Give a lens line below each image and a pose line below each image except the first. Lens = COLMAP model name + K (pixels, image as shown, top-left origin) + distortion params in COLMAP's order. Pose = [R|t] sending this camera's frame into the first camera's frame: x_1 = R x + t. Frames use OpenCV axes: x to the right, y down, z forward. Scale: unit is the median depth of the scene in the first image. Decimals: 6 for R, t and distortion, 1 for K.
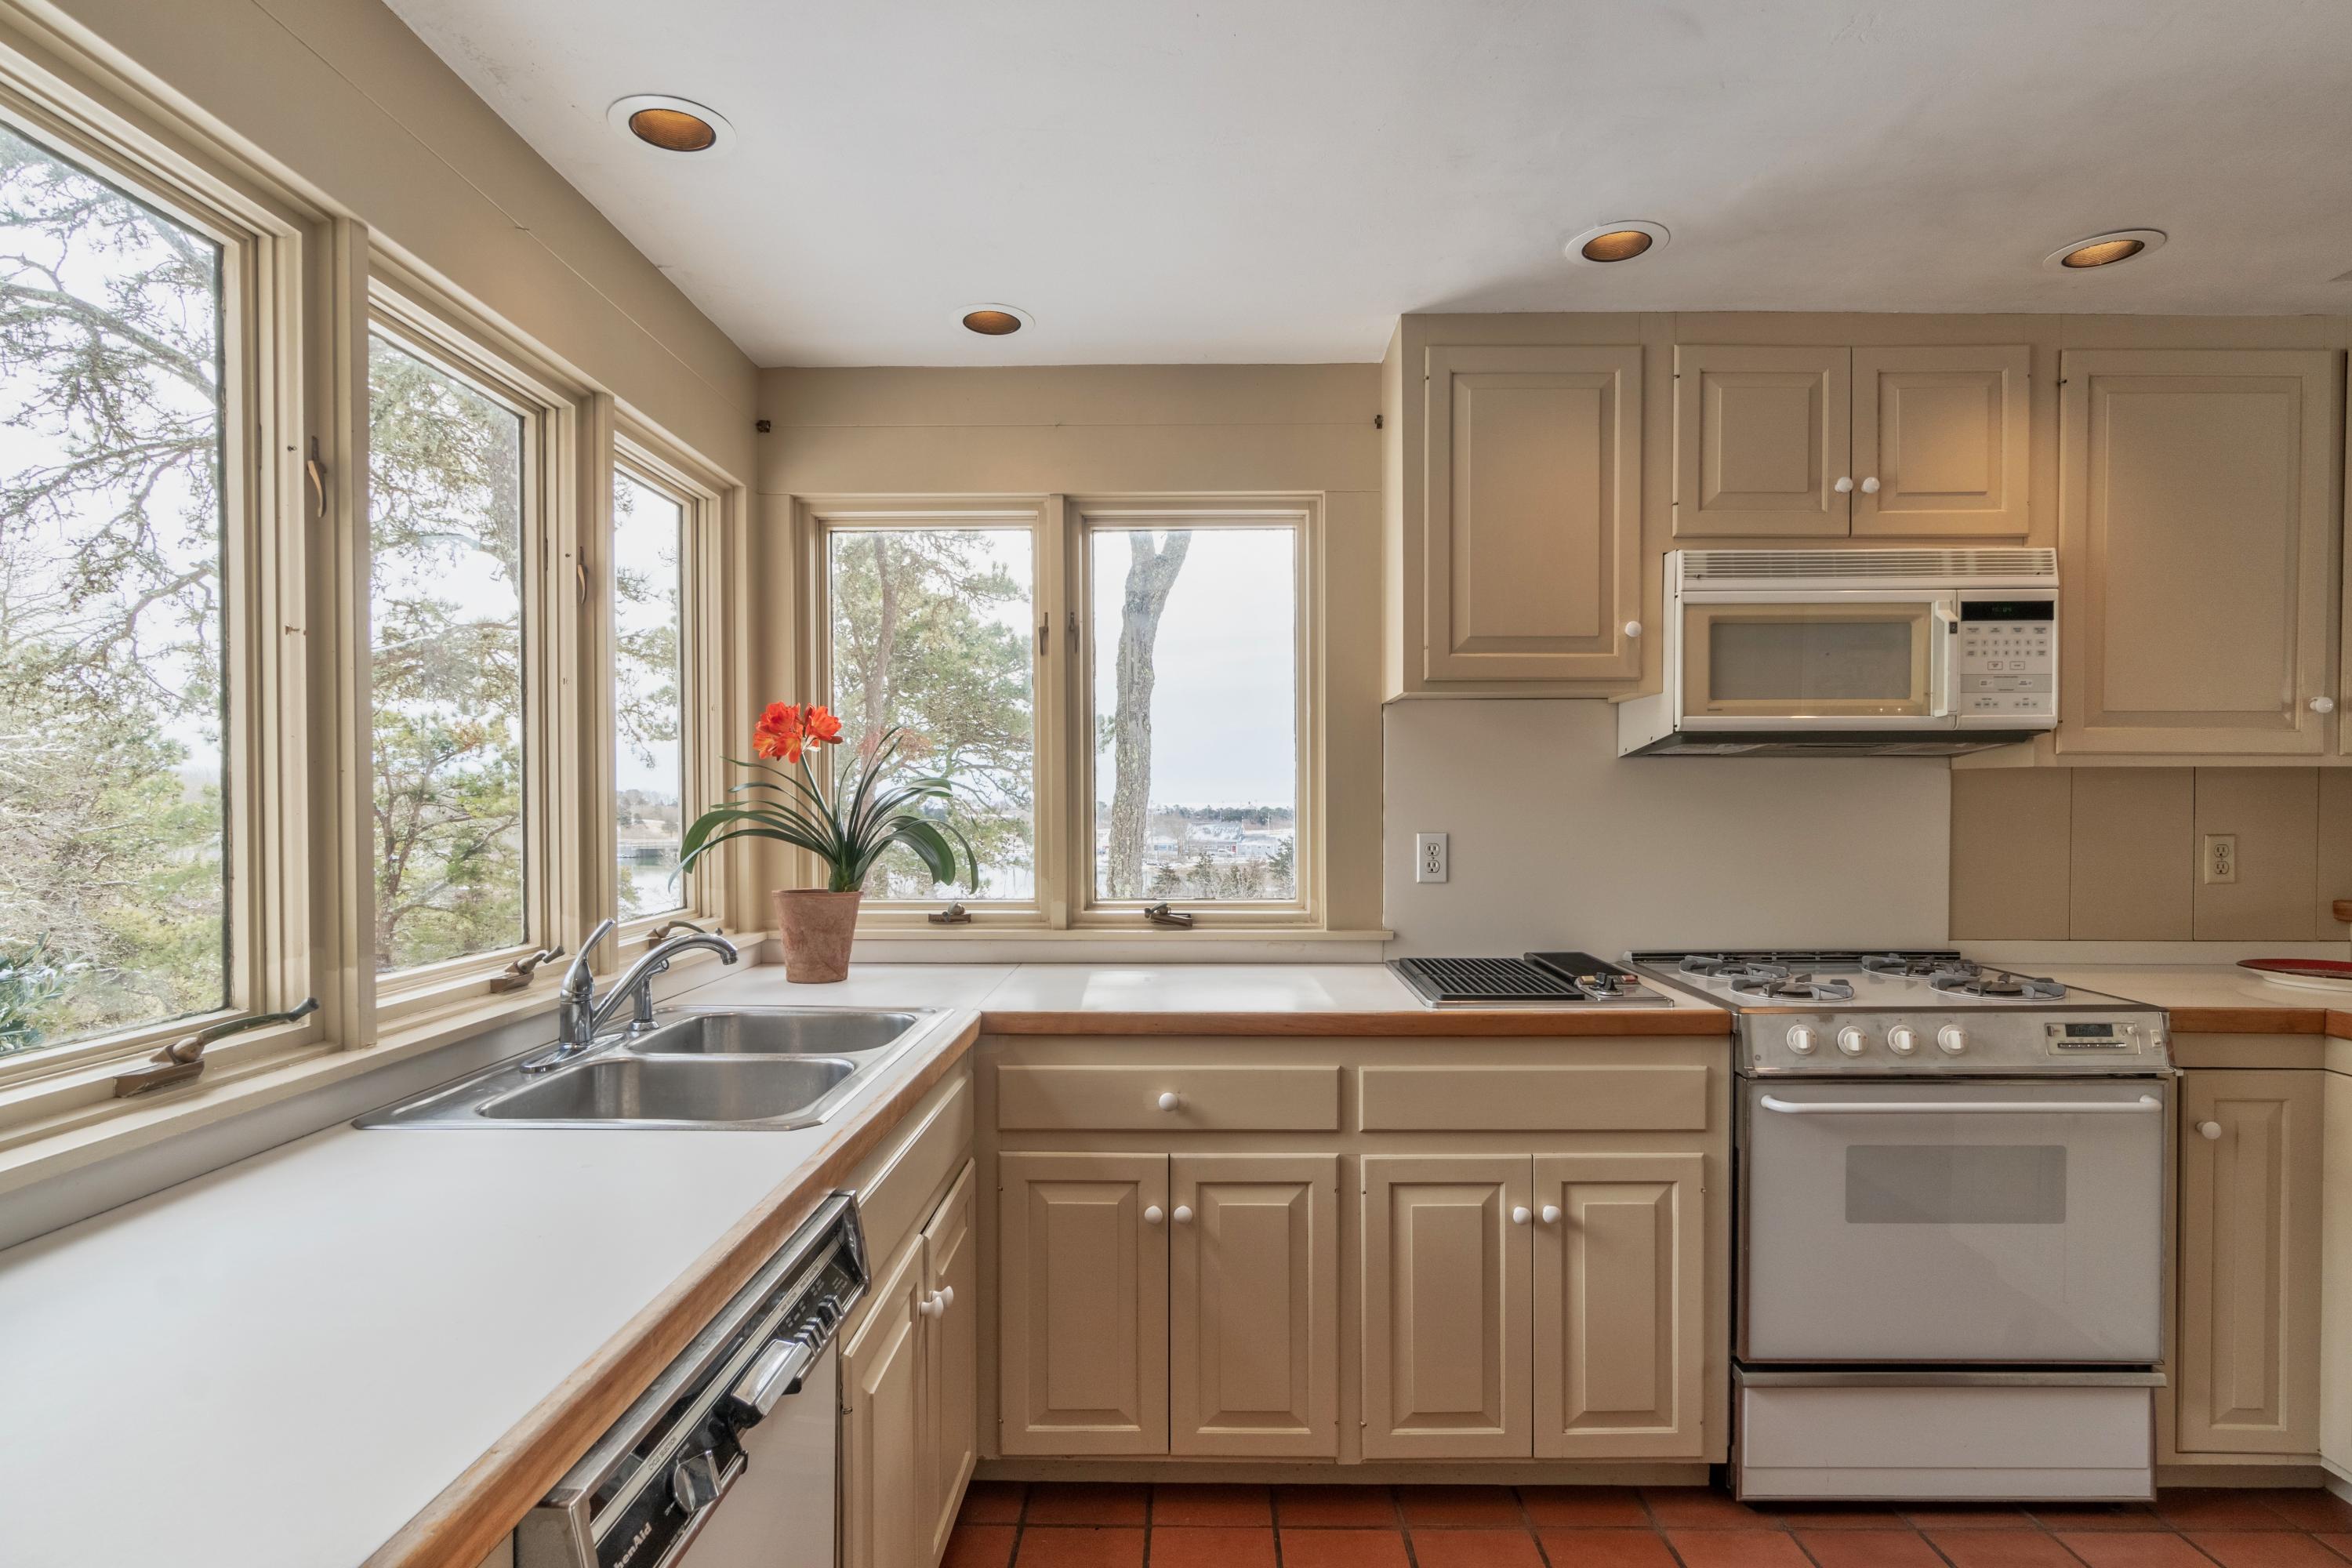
lens RADIAL K [[1215.8, 0, 1178.9], [0, 1215.8, 815.7], [0, 0, 1]] dist [-0.007179, 0.000039]
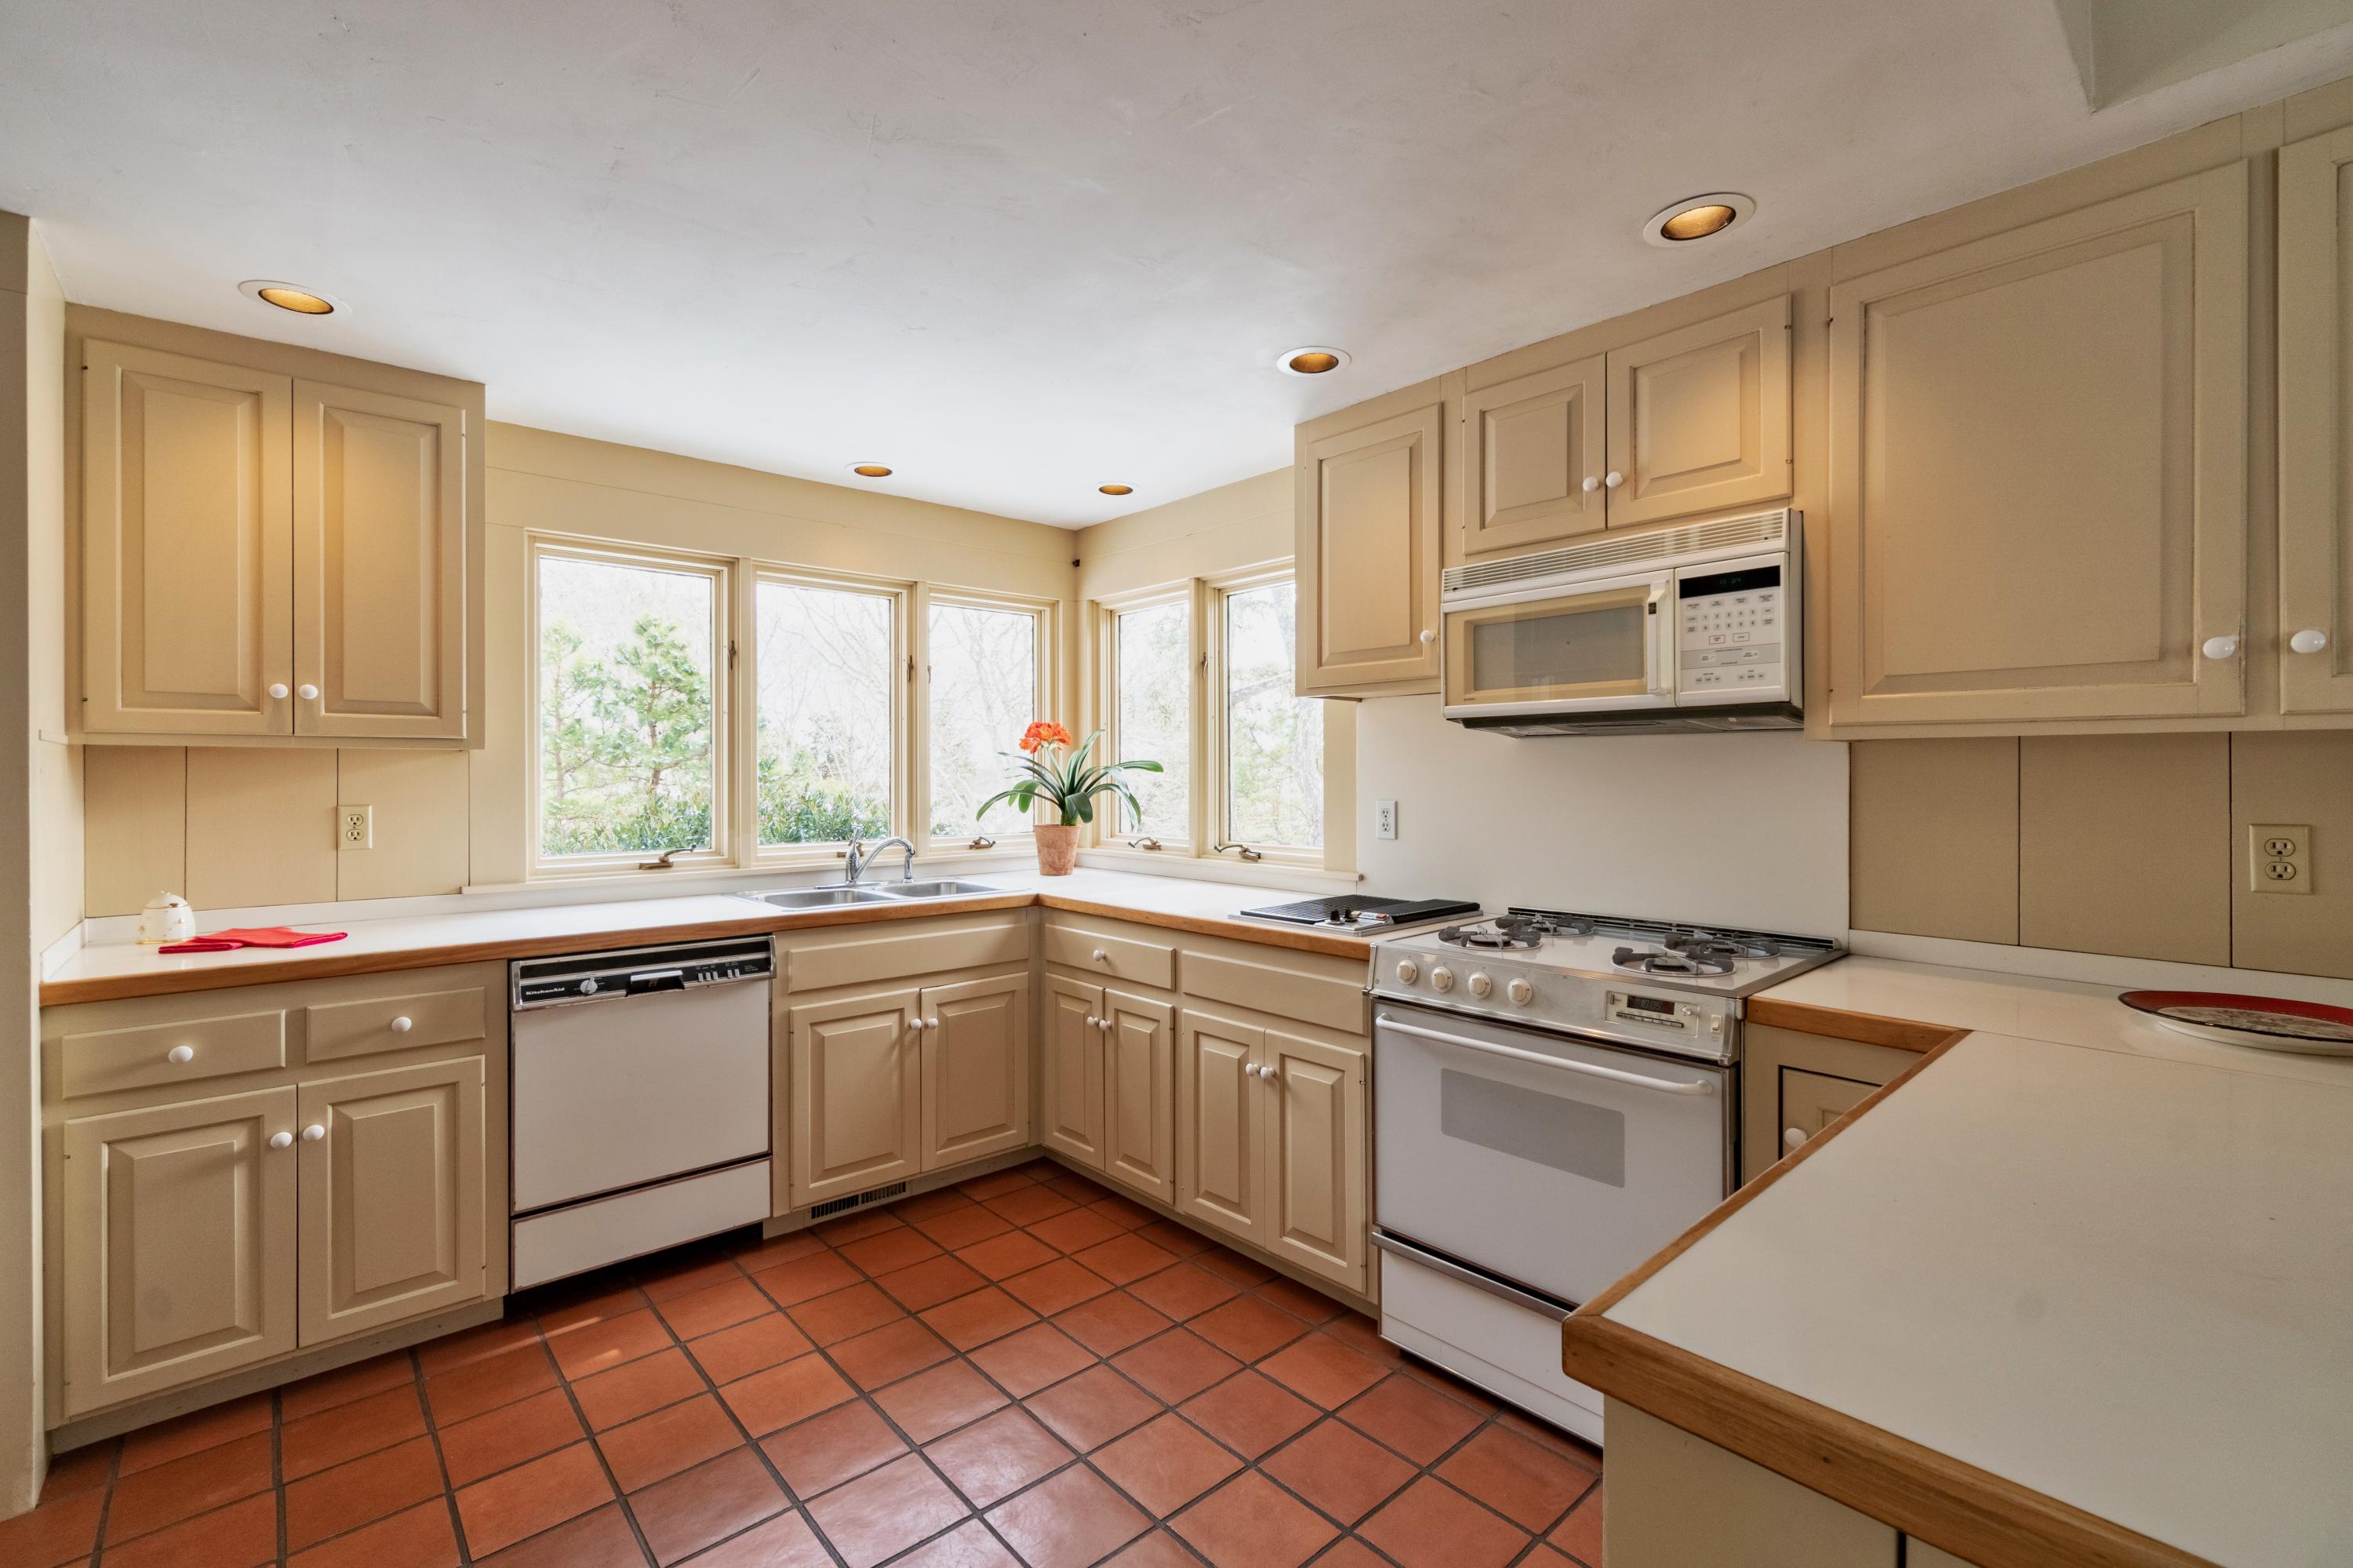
lens RADIAL K [[1023.7, 0, 1181.1], [0, 1023.7, 774.9], [0, 0, 1]] dist [-0.000872, 0.000191]
pose [[0.676945, 0.002456, -0.736030, 0.992058], [-0.009497, 0.999940, -0.005398, -0.005344], [0.735973, 0.010644, 0.676928, 0.118212]]
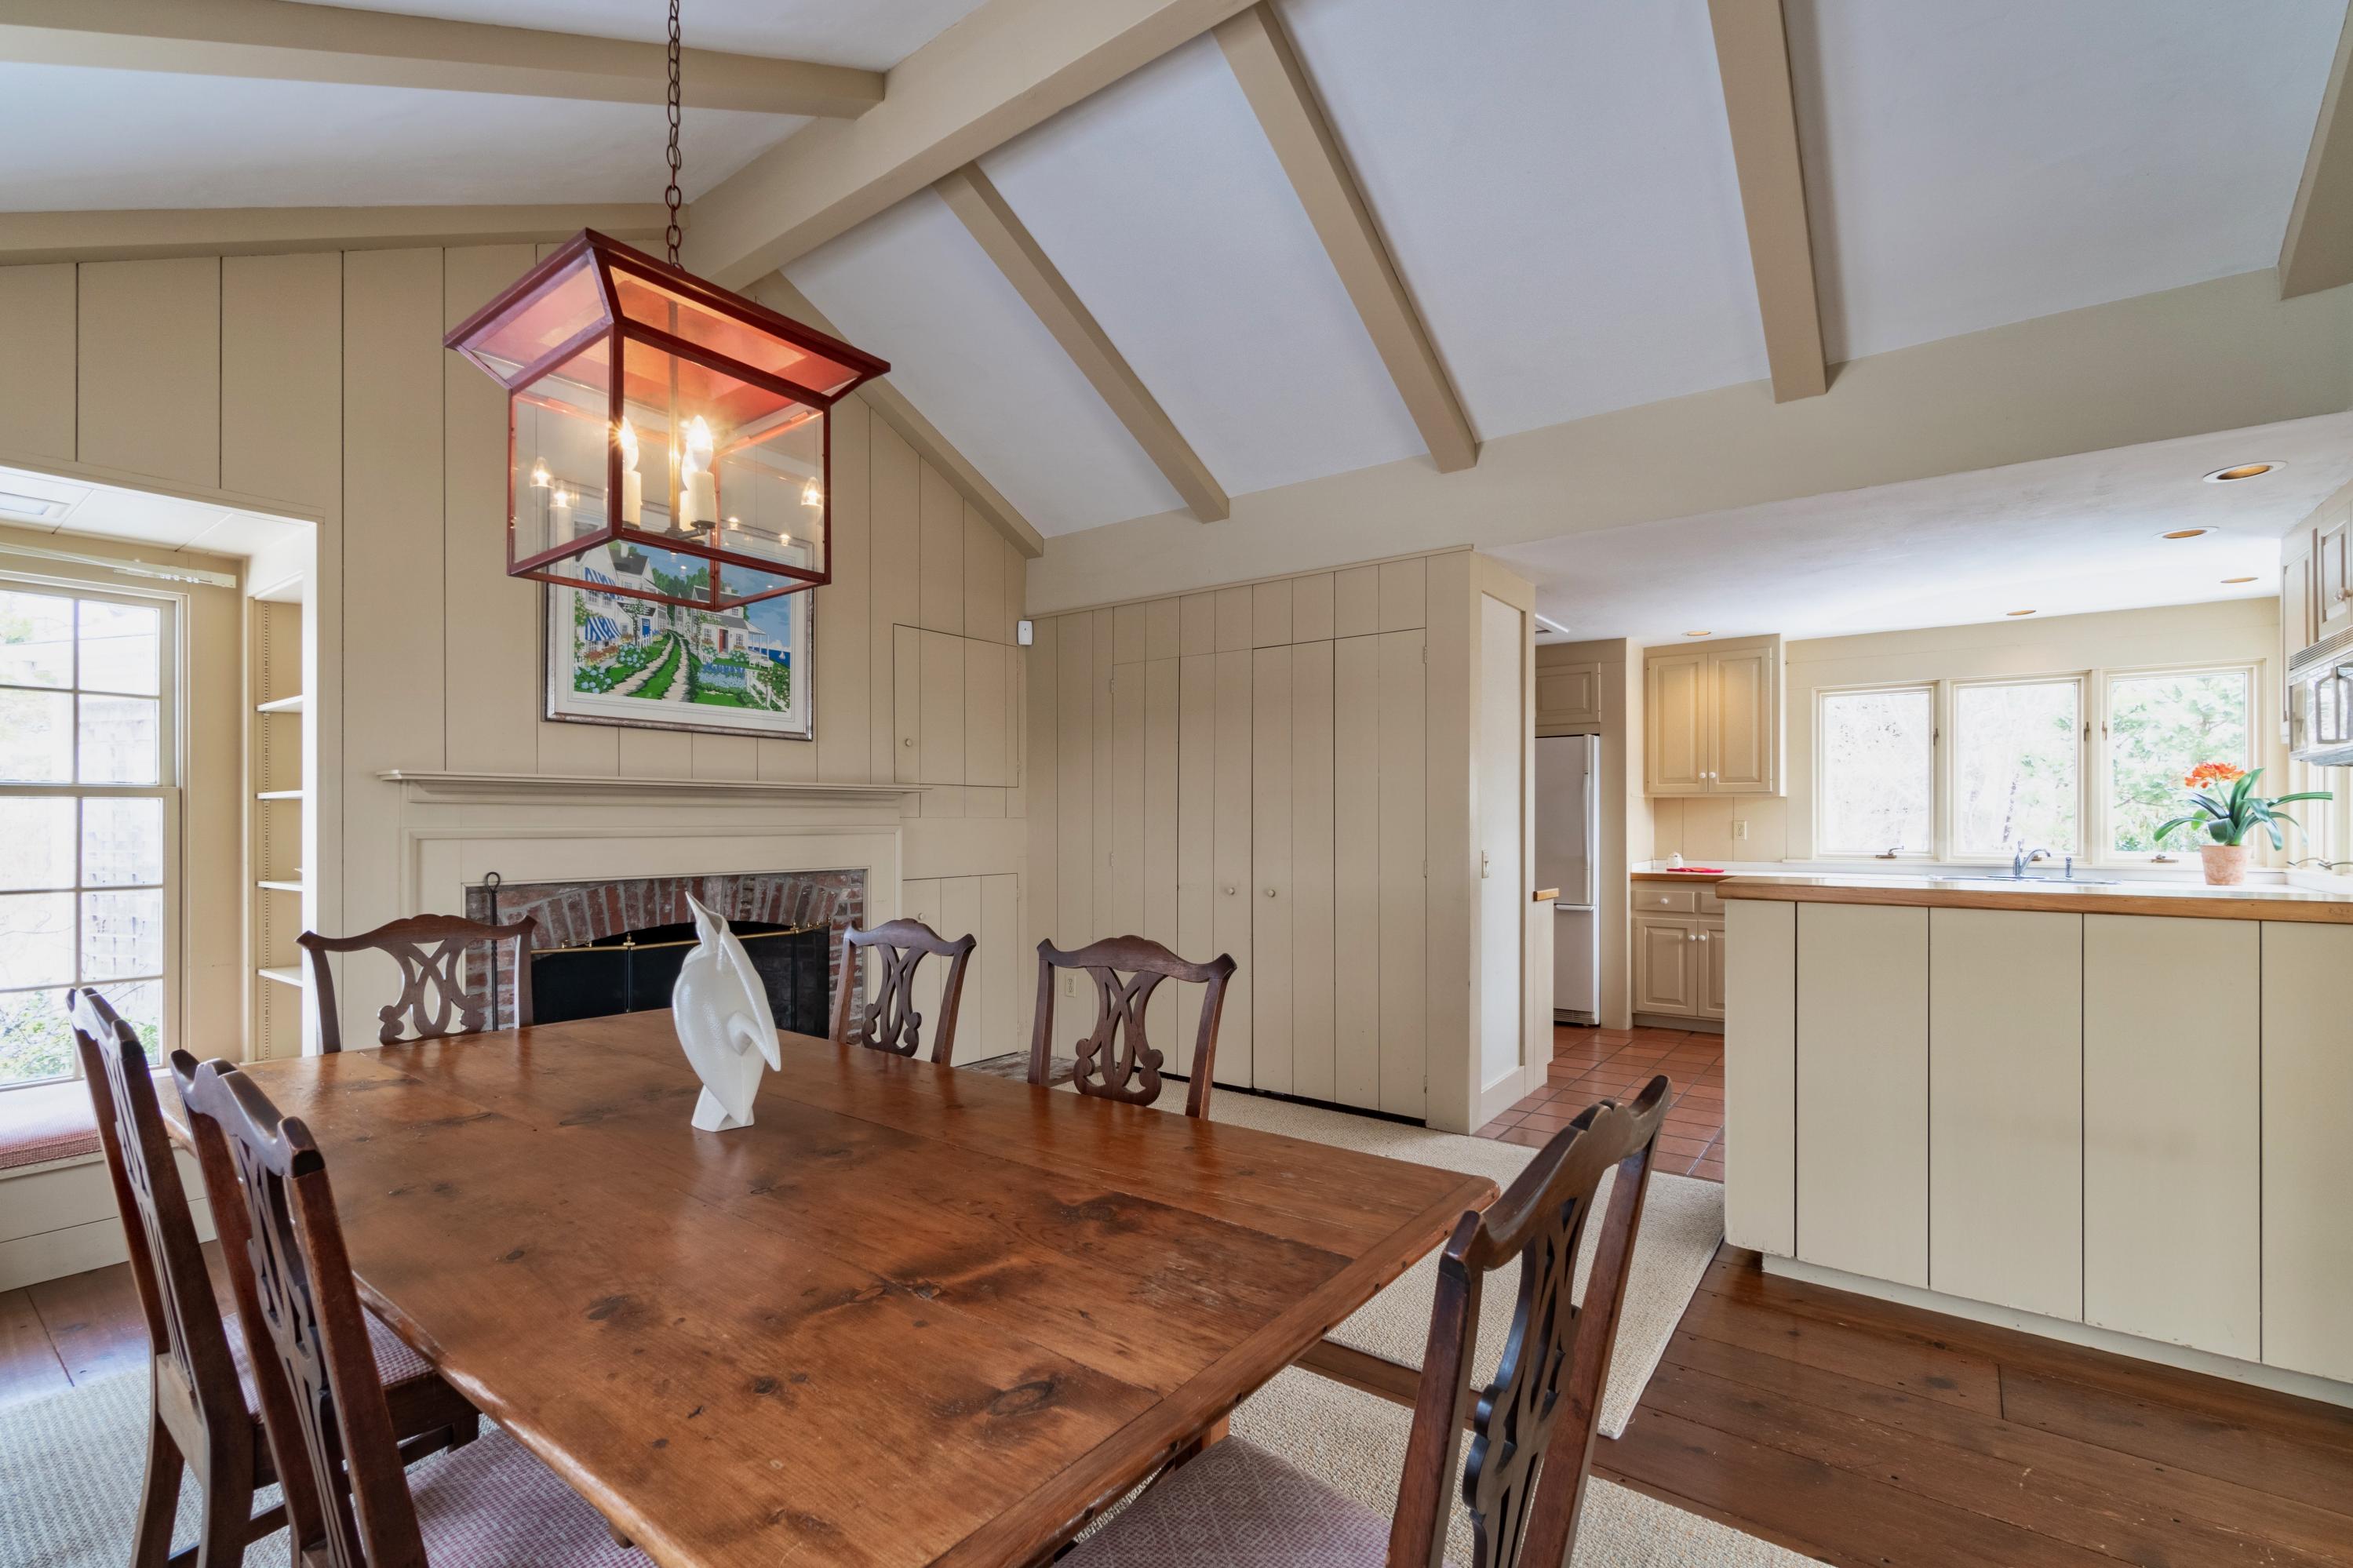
lens RADIAL K [[1031.4, 0, 1177.5], [0, 1031.4, 817.8], [0, 0, 1]] dist [-0.001833, -0.000212]
pose [[-0.587935, 0.001701, -0.808907, 2.497186], [-0.008380, 0.999931, 0.008193, 0.012486], [0.808865, 0.011596, -0.587880, 0.584543]]
